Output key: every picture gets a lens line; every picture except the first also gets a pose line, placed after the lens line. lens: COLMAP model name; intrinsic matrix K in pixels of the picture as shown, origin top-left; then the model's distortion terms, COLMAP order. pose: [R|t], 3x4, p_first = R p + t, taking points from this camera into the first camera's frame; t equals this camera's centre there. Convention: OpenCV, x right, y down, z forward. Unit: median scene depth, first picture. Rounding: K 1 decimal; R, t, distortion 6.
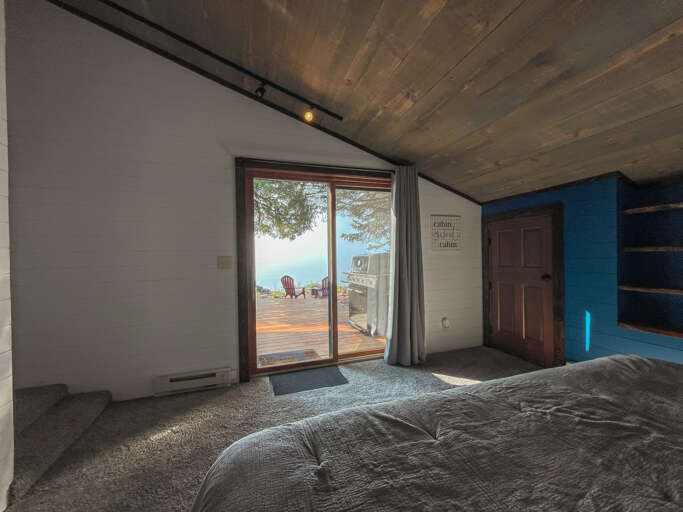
lens RADIAL K [[273.3, 0, 340.9], [0, 273.3, 255.3], [0, 0, 1]] dist [-0.010156, 0.000513]
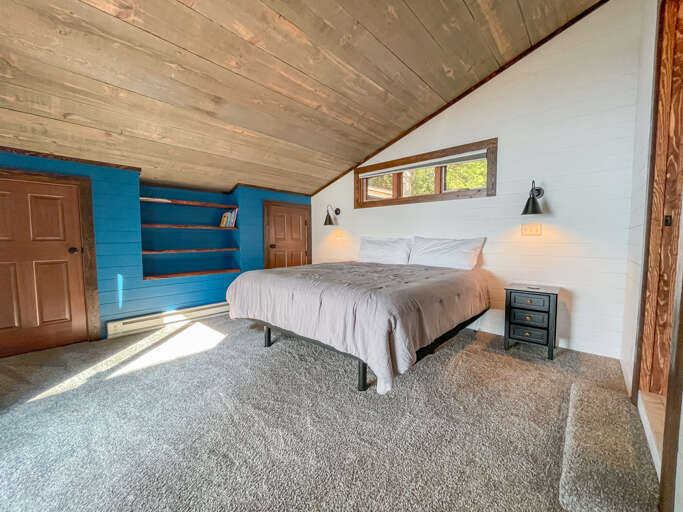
lens RADIAL K [[273.3, 0, 339.8], [0, 273.3, 258.1], [0, 0, 1]] dist [-0.010156, 0.000513]
pose [[-0.498625, -0.042204, 0.865790, -0.641754], [0.006220, 0.998614, 0.052261, 0.073729], [-0.866796, 0.031444, -0.497671, 0.753631]]
